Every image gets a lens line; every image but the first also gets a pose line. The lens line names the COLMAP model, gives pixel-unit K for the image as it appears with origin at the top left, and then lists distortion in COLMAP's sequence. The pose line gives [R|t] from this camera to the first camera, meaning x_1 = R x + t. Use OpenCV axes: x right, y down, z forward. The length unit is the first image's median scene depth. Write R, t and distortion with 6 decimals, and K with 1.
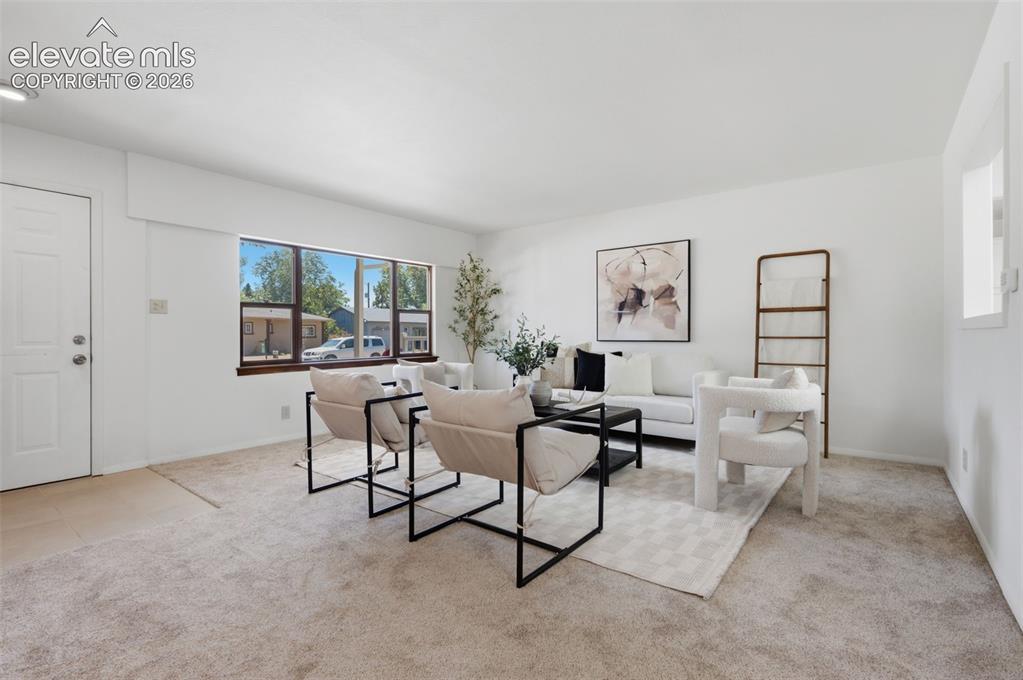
lens RADIAL K [[457.5, 0, 511.5], [0, 457.5, 340.0], [0, 0, 1]] dist [0.000533, 0.000099]
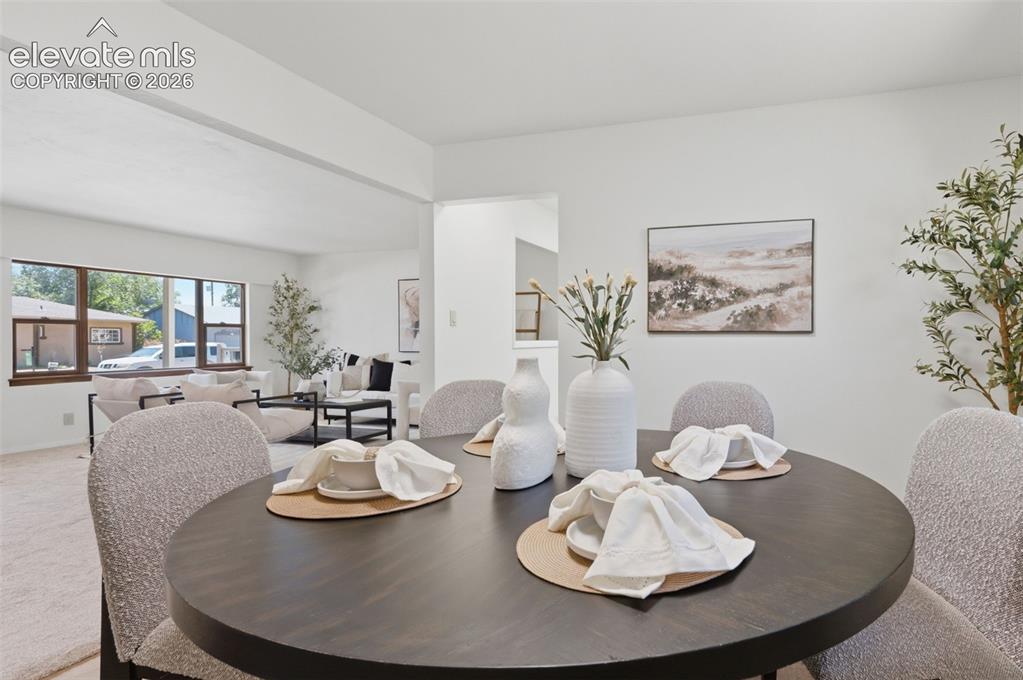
lens RADIAL K [[510.5, 0, 630.2], [0, 510.5, 347.5], [0, 0, 1]] dist [-0.001942, -0.000827]
pose [[0.930092, -0.001513, 0.367324, 0.266440], [0.000413, 0.999995, 0.003075, -0.014178], [-0.367327, -0.002708, 0.930088, -0.536733]]
